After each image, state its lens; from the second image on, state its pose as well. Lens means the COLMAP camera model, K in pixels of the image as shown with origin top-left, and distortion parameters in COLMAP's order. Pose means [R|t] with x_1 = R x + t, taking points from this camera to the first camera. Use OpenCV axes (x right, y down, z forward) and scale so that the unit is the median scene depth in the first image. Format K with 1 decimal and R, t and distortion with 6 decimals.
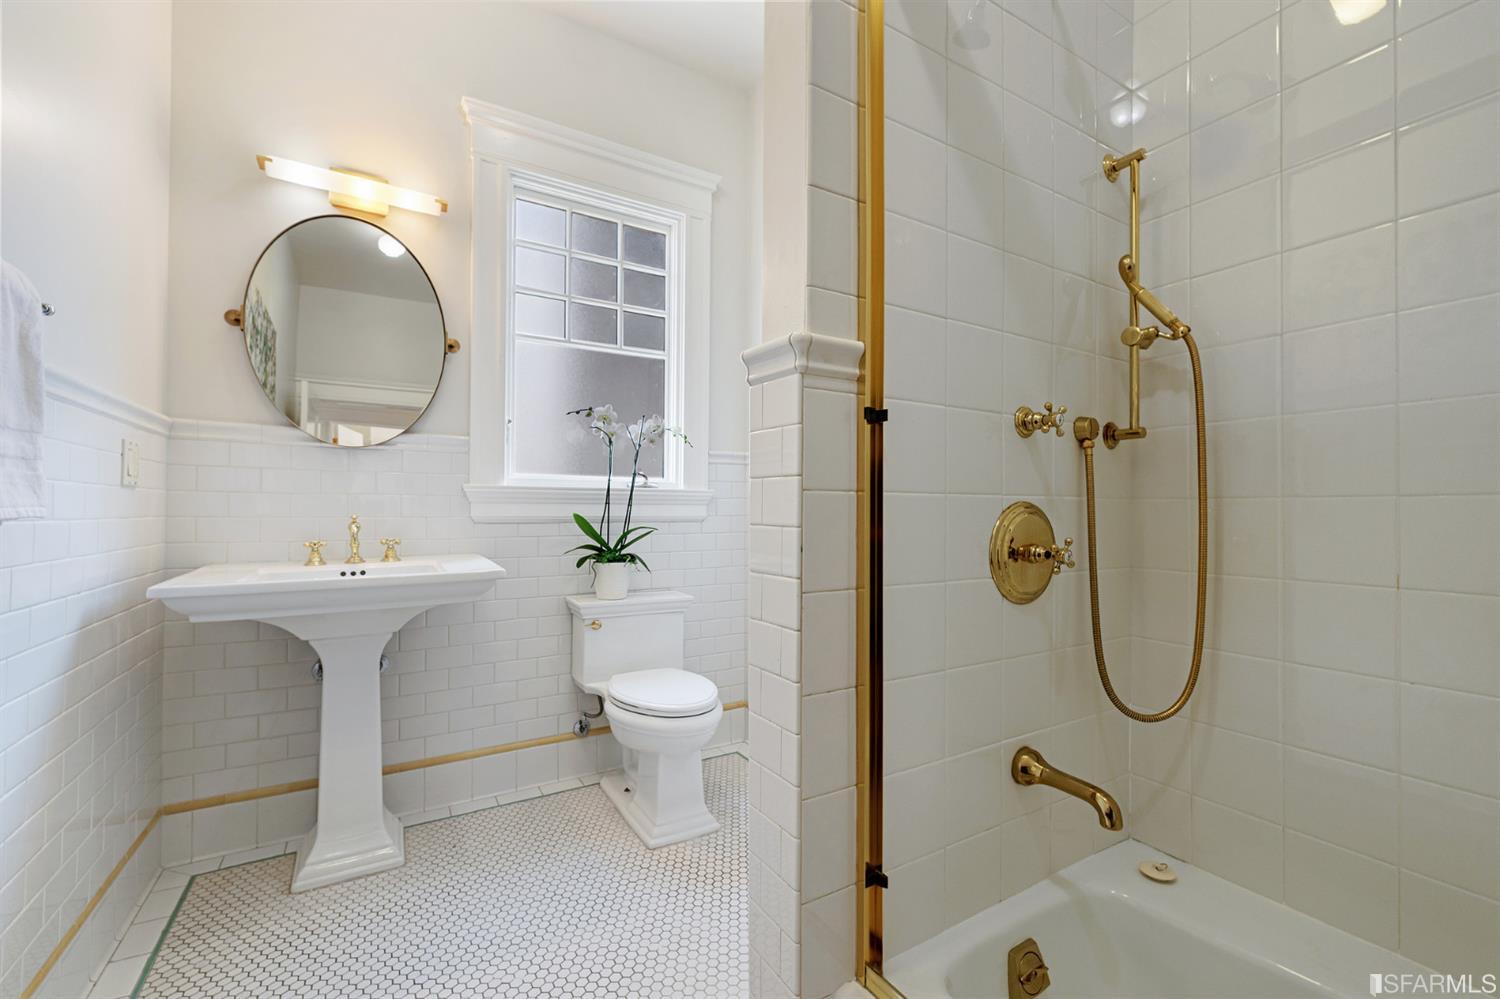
lens RADIAL K [[638.6, 0, 753.6], [0, 638.6, 503.5], [0, 0, 1]] dist [0.001803, 0.000411]
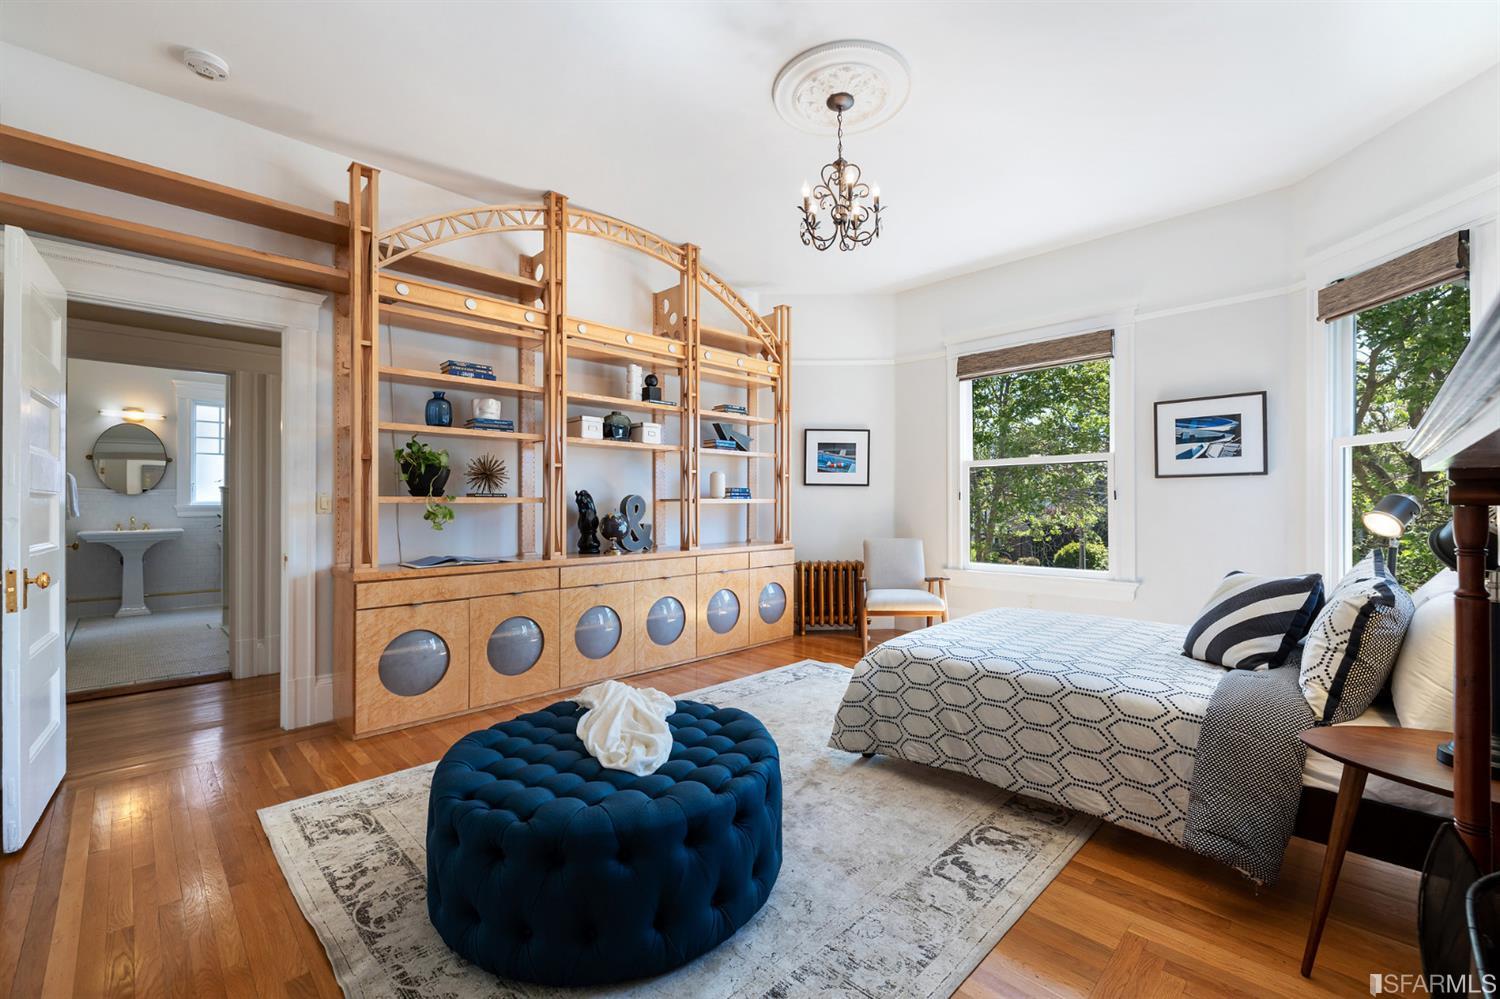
lens RADIAL K [[638.6, 0, 753.6], [0, 638.6, 503.5], [0, 0, 1]] dist [0.001803, 0.000411]
pose [[0.969525, -0.003544, 0.244968, 1.729961], [0.001911, 0.999974, 0.006907, -0.062763], [-0.244986, -0.006228, 0.969507, -3.086502]]
